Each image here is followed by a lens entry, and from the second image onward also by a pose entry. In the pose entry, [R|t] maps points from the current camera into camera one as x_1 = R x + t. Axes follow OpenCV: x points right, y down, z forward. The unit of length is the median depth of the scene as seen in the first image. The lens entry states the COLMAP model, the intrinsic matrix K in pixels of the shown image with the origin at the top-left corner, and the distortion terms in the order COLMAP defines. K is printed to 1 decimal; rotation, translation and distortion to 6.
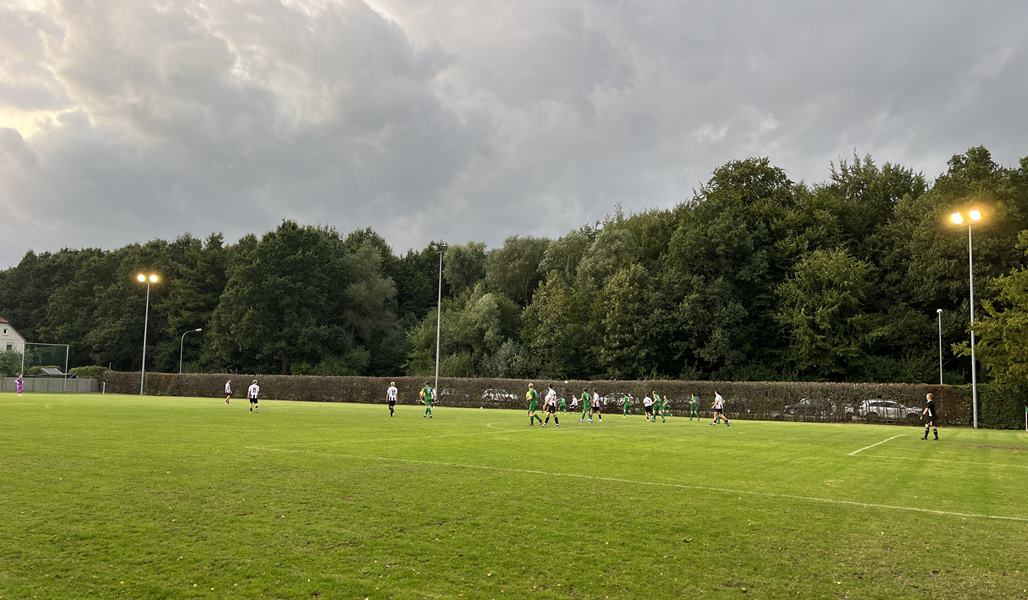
lens RADIAL K [[773.1, 0, 512.9], [0, 773.1, 311.5], [0, 0, 1]] dist [0.087546, -0.119743]
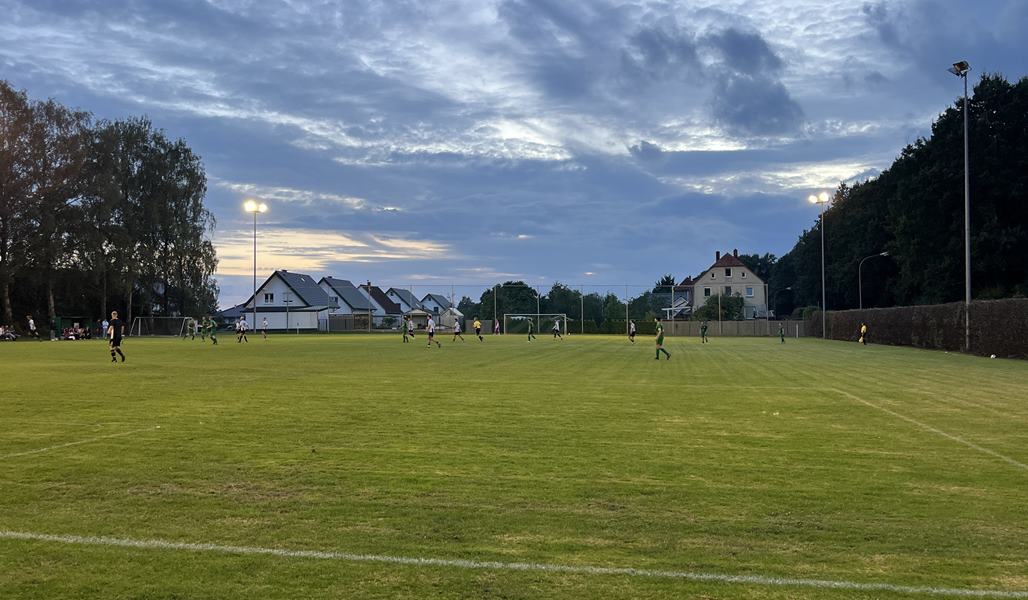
lens RADIAL K [[873.6, 0, 514.0], [0, 873.6, 300.0], [0, 0, 1]] dist [0.003842, 0.004997]
pose [[0.385606, -0.051545, -0.921223, 0.319978], [0.103085, 0.994594, -0.012501, 0.053938], [0.916887, -0.090144, 0.388835, 0.412572]]
